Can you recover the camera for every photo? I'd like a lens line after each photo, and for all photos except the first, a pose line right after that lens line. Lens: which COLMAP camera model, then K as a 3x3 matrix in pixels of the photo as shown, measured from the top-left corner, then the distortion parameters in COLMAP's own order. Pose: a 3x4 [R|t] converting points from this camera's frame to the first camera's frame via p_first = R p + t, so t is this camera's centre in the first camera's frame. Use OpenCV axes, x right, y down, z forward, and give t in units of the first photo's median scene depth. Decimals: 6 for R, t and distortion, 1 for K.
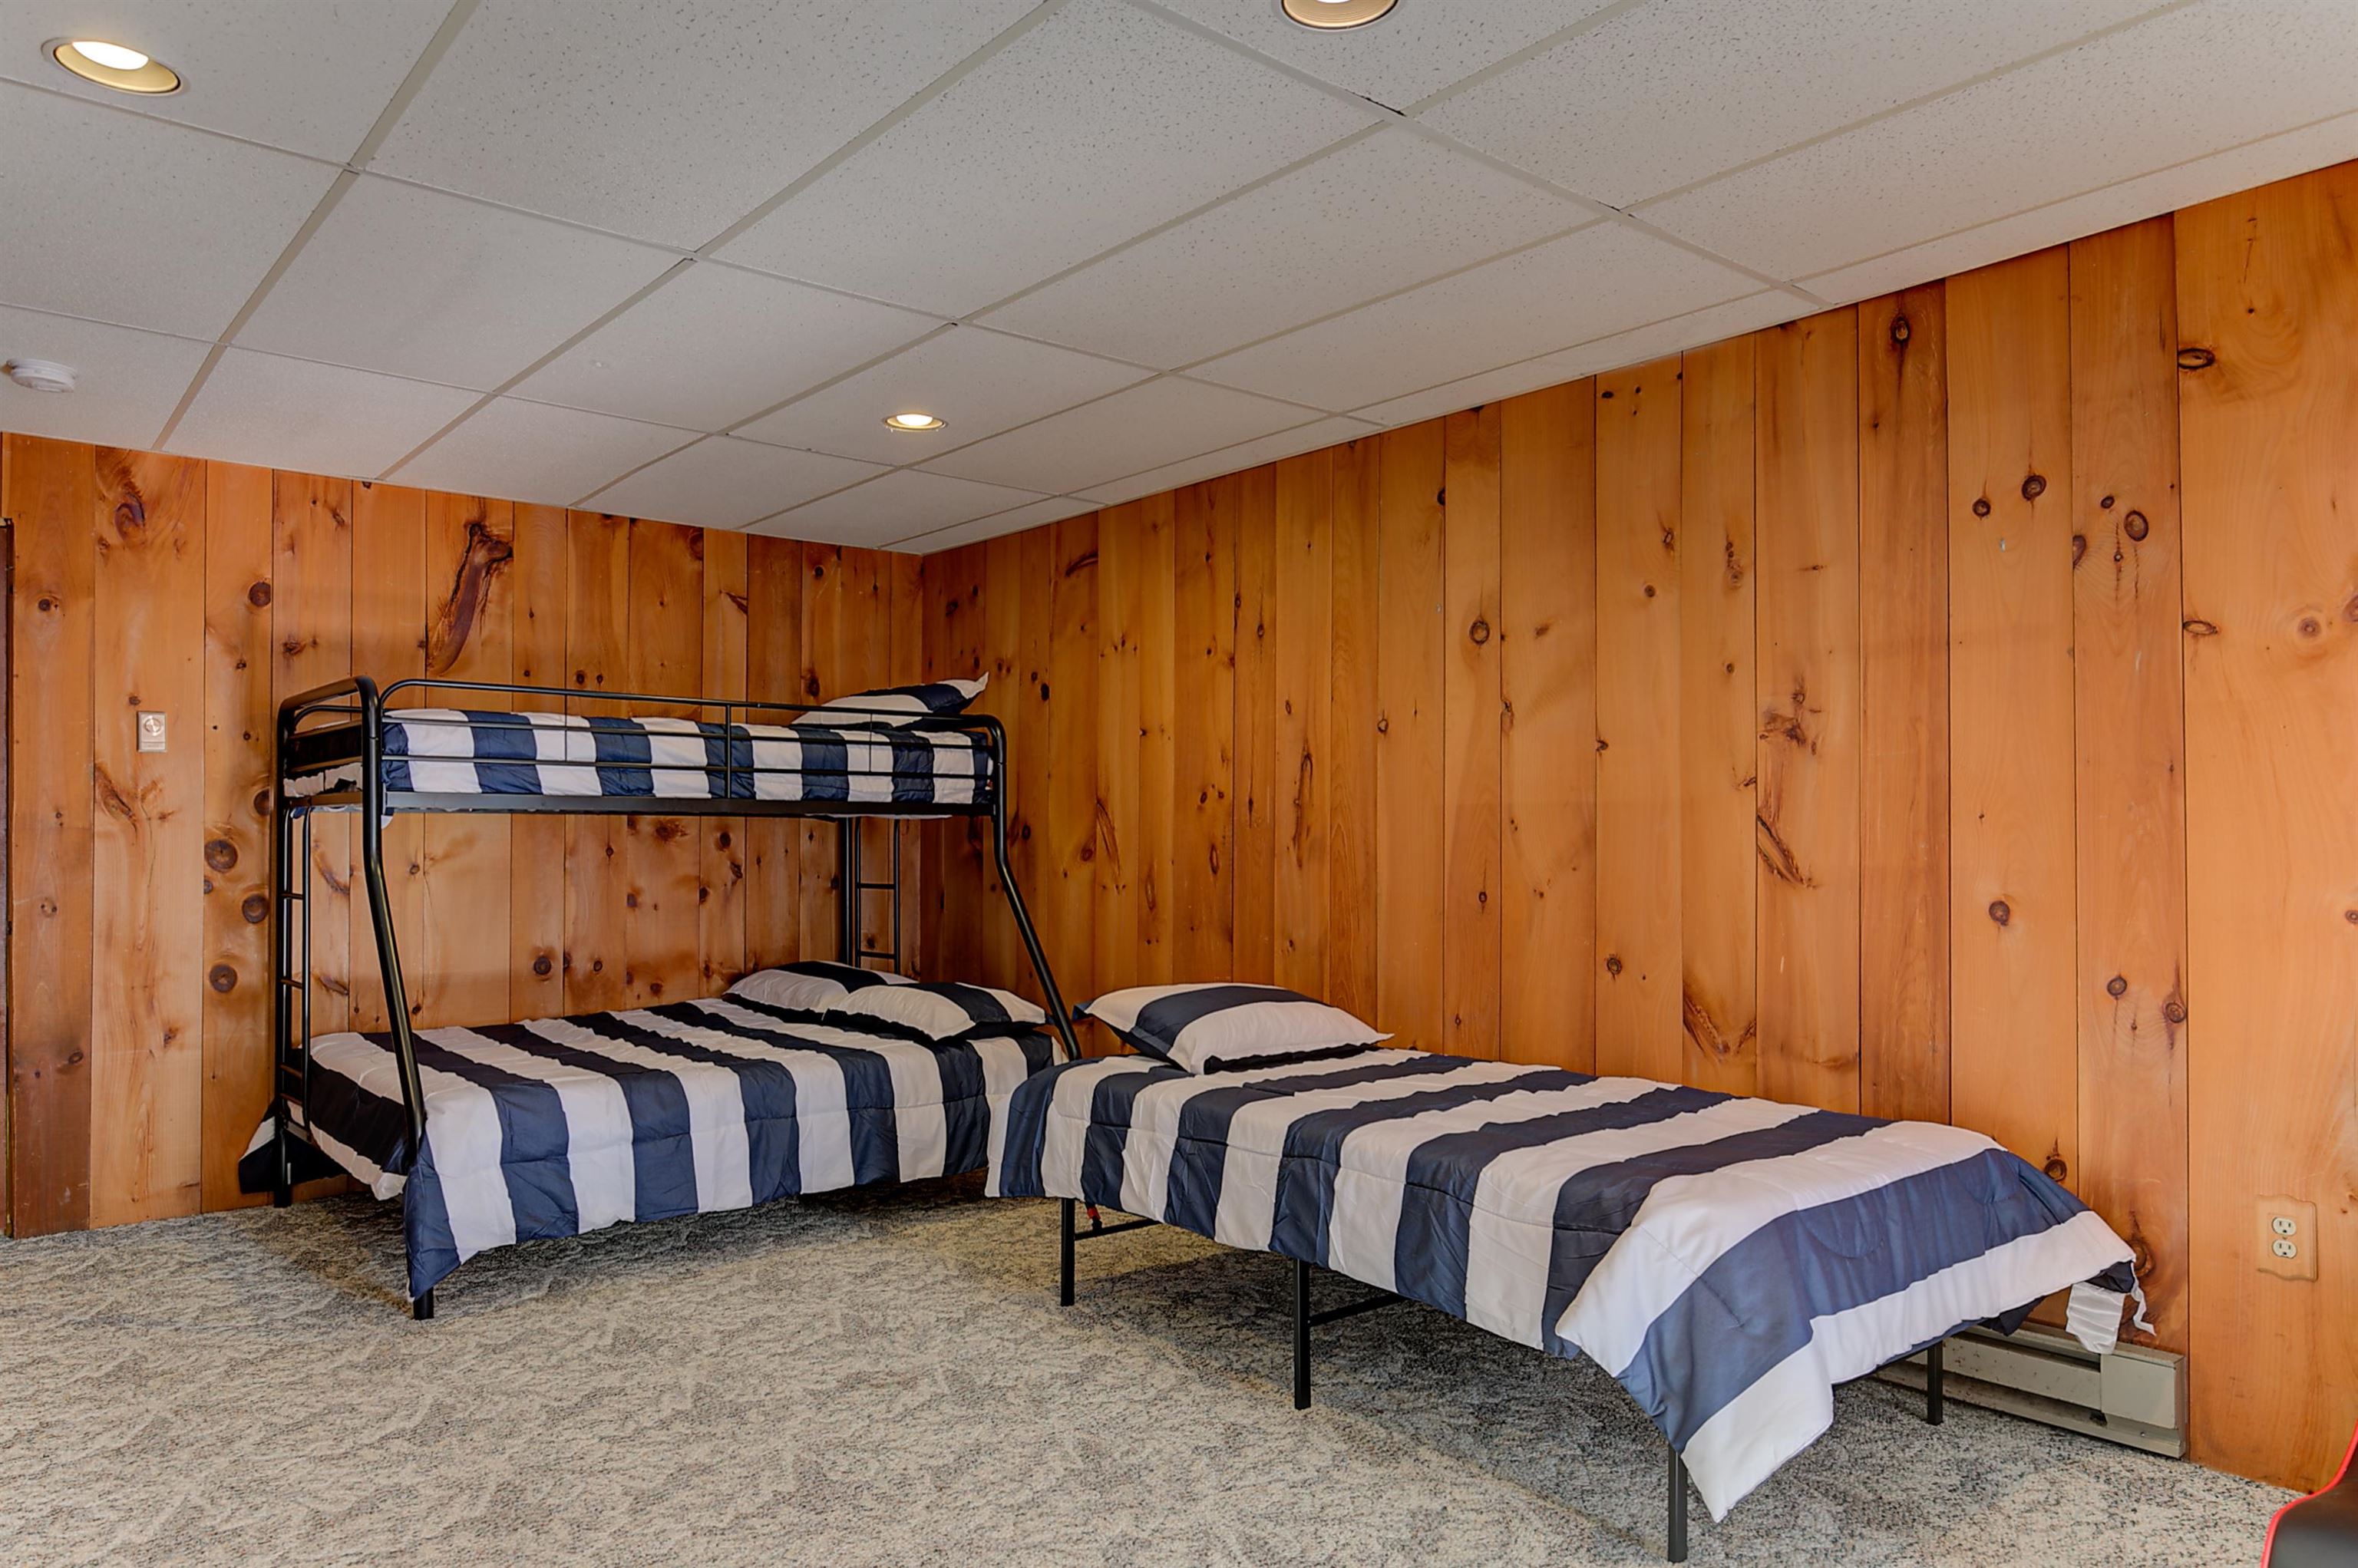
lens RADIAL K [[1513.7, 0, 1178.2], [0, 1513.7, 805.4], [0, 0, 1]] dist [-0.008972, 0.004282]
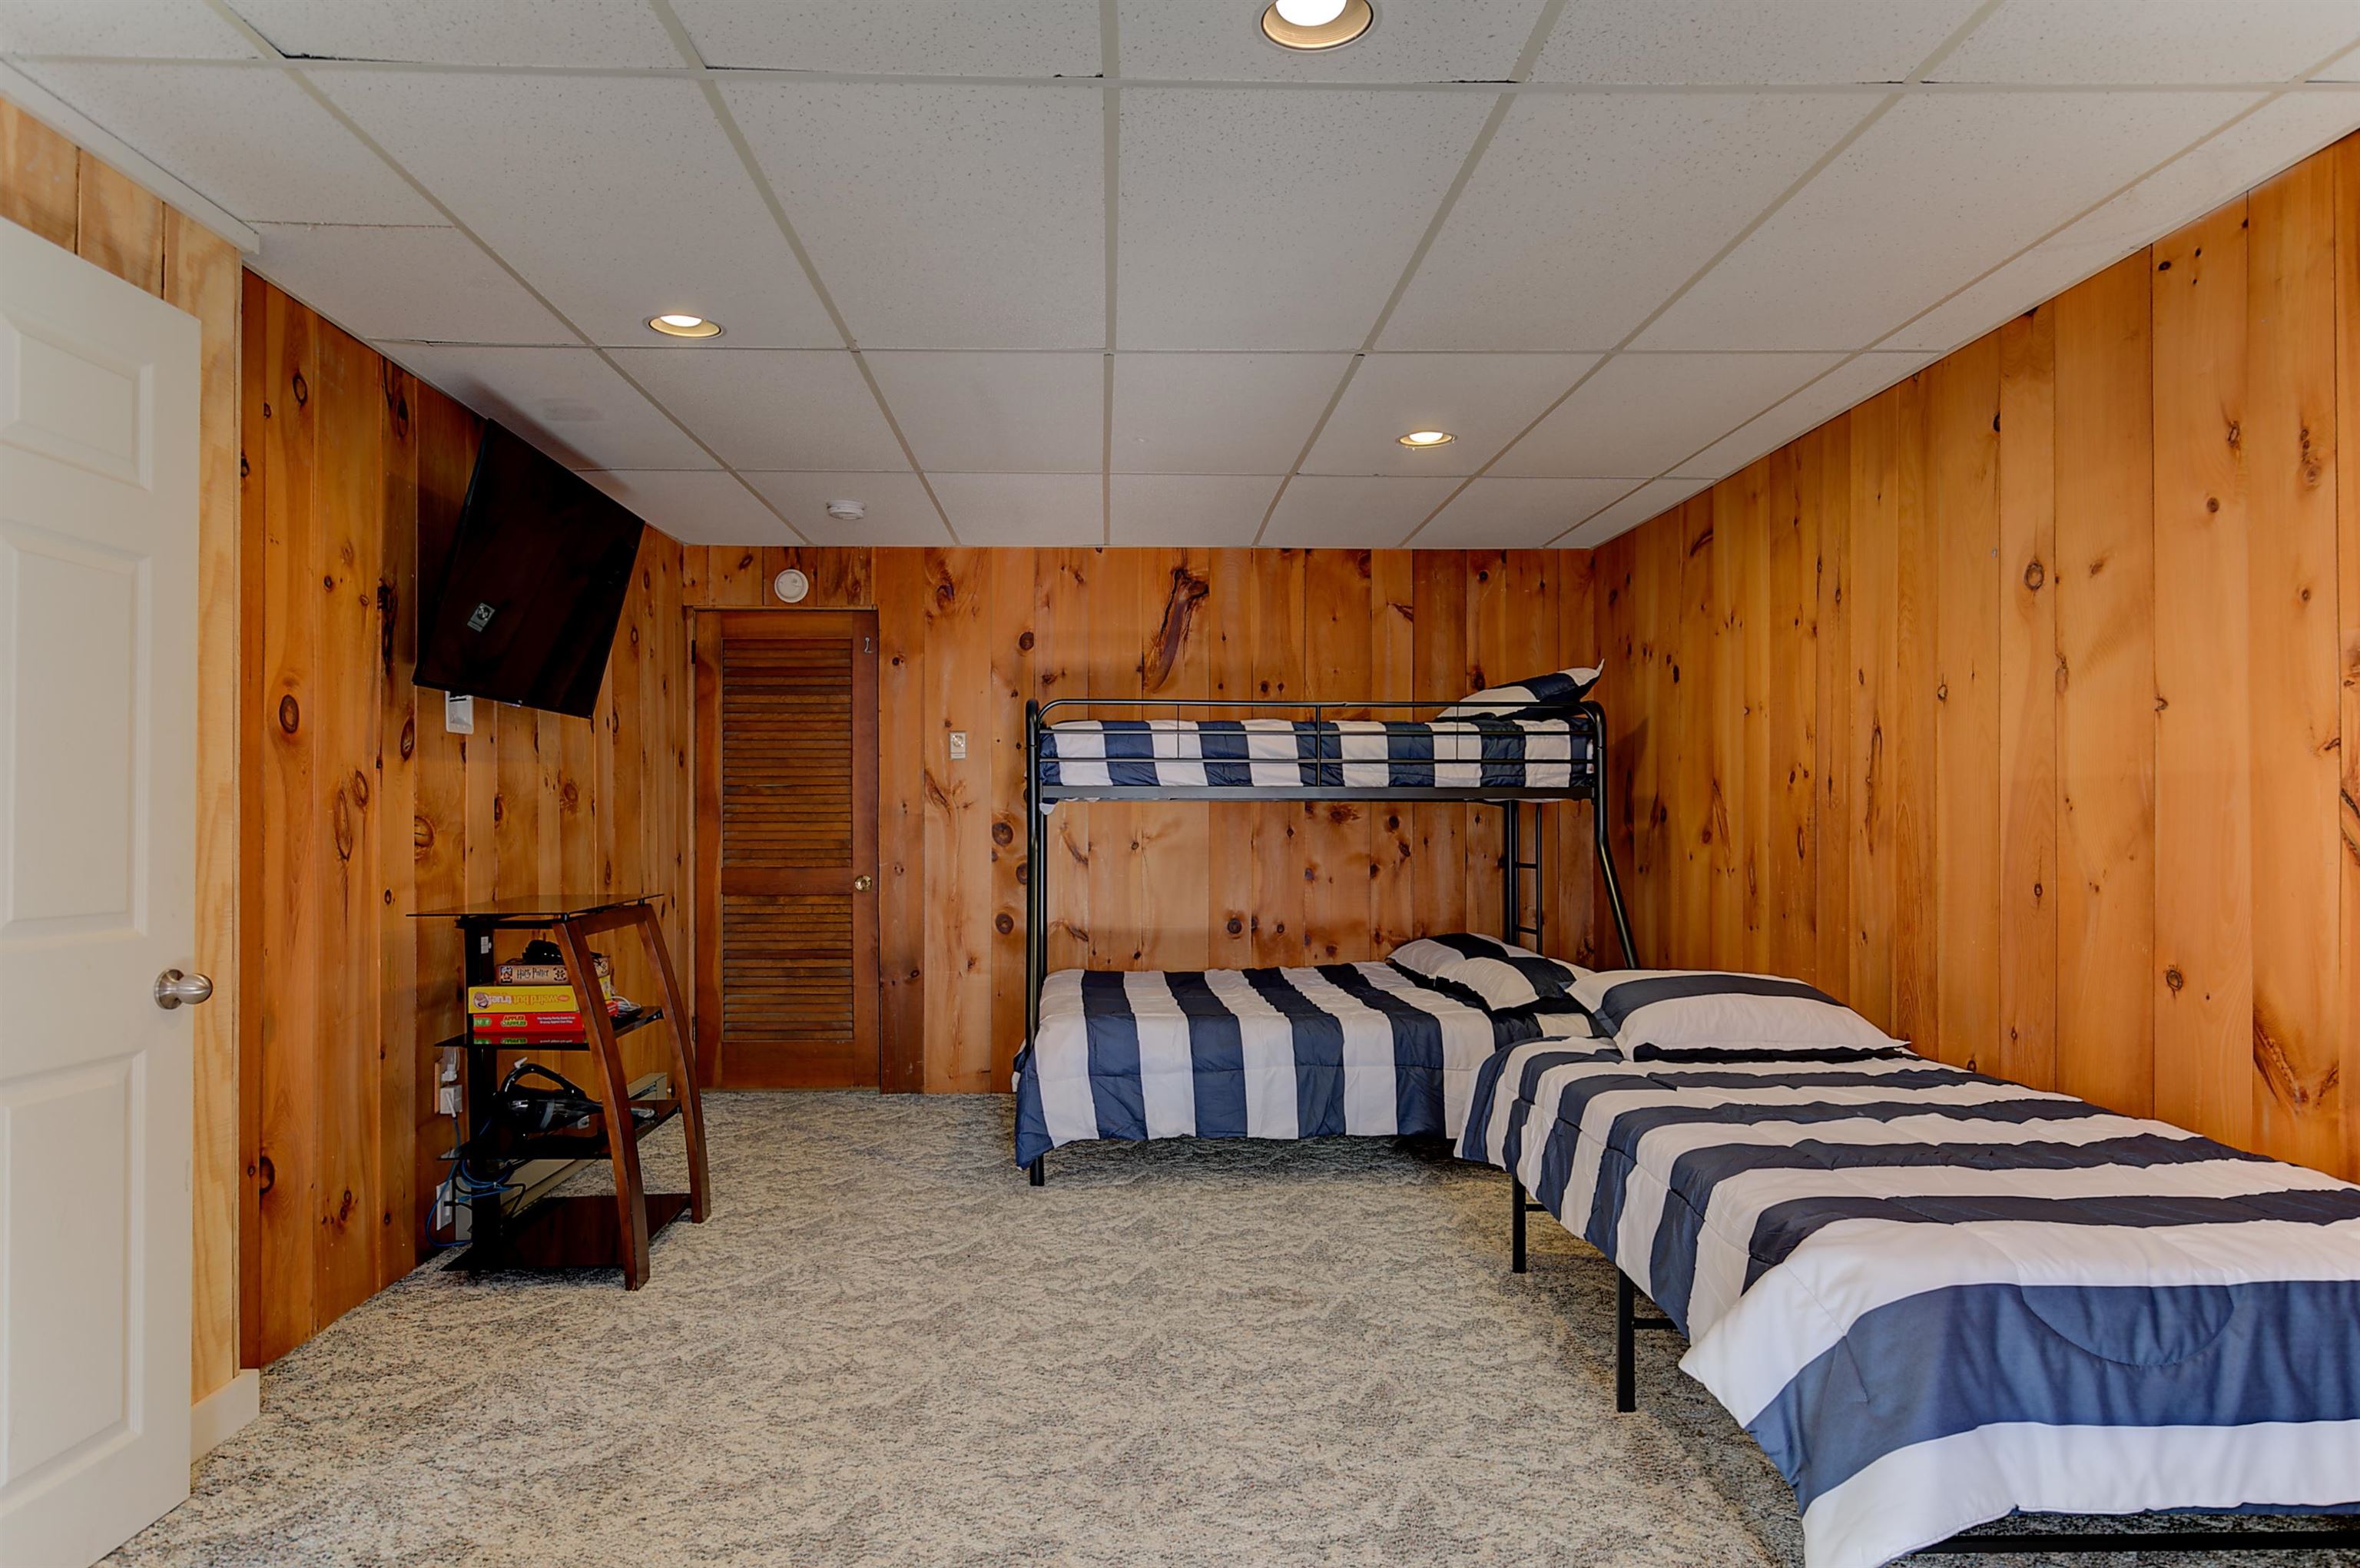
lens RADIAL K [[1430.5, 0, 1180.0], [0, 1430.5, 784.0], [0, 0, 1]] dist [-0.005848, 0.001785]
pose [[0.788430, -0.016557, -0.614901, 0.307973], [0.013645, 0.999862, -0.009427, 0.002548], [0.614973, -0.000958, 0.788548, 0.077253]]
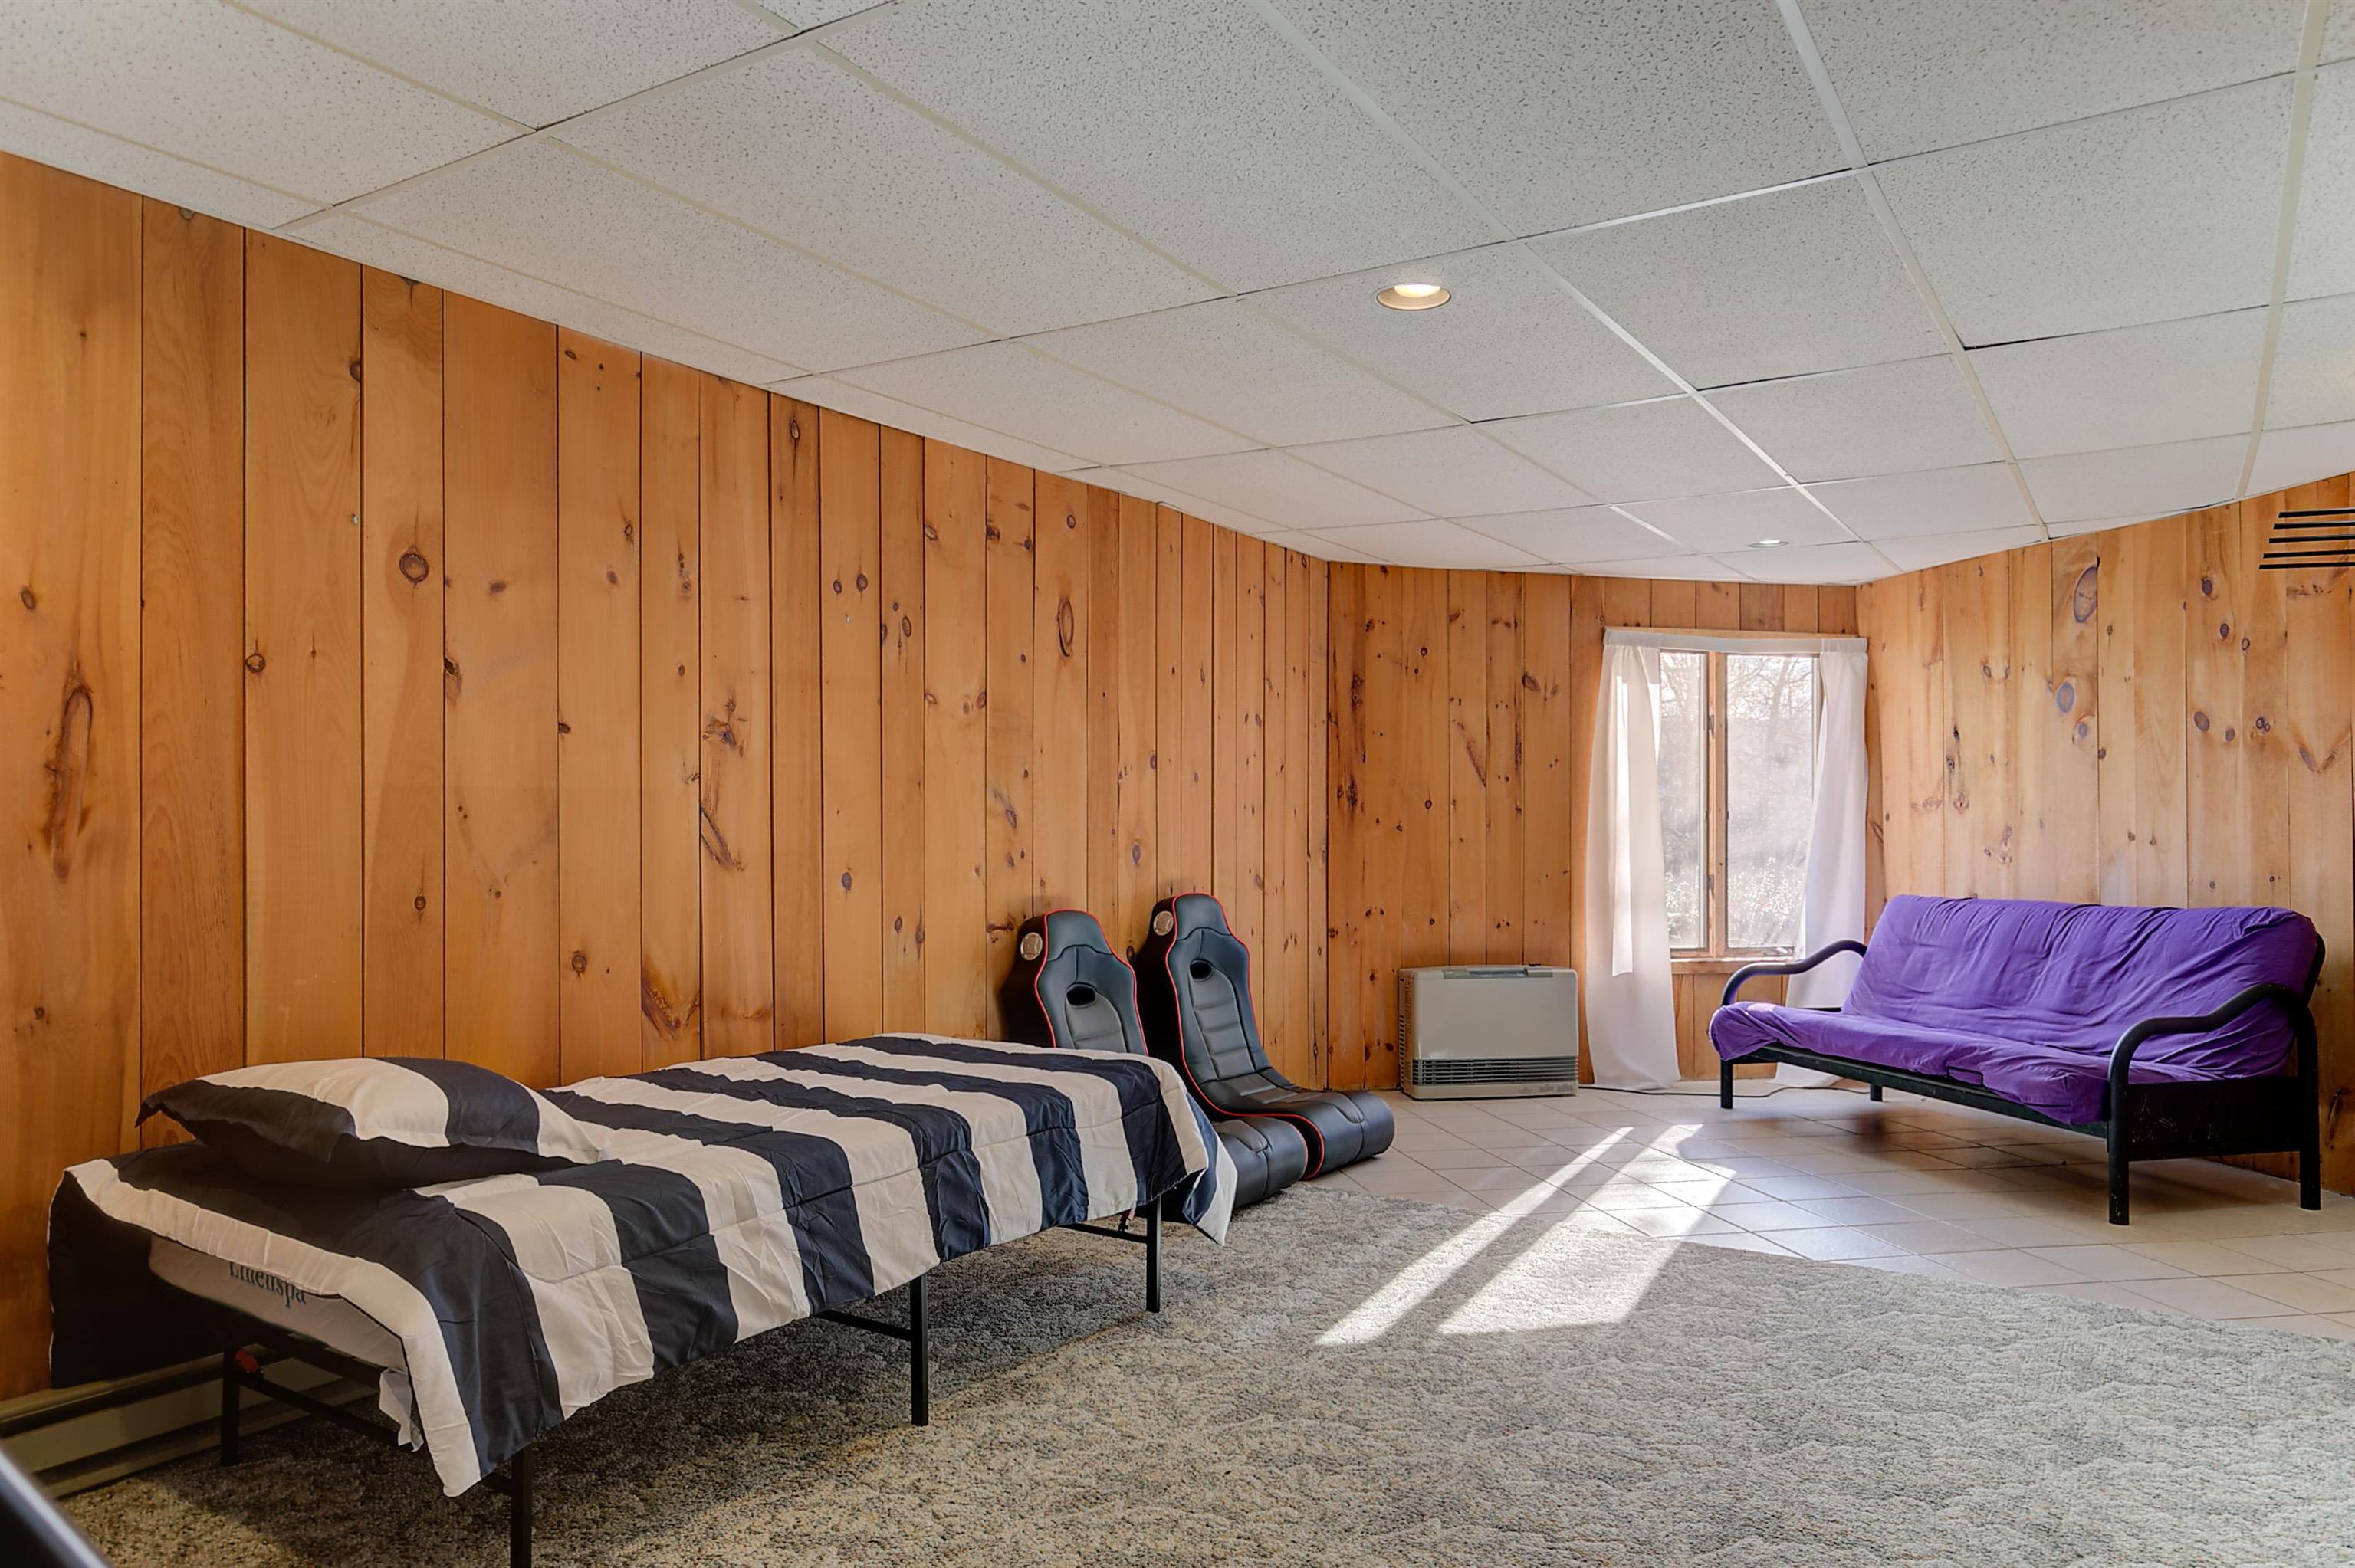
lens RADIAL K [[1494.8, 0, 1177.5], [0, 1494.8, 784.0], [0, 0, 1]] dist [0.001897, 0.001013]
pose [[-0.288183, 0.021355, 0.957337, -0.650469], [-0.026680, 0.999184, -0.030320, 0.011361], [-0.957203, -0.034279, -0.287378, 0.830291]]
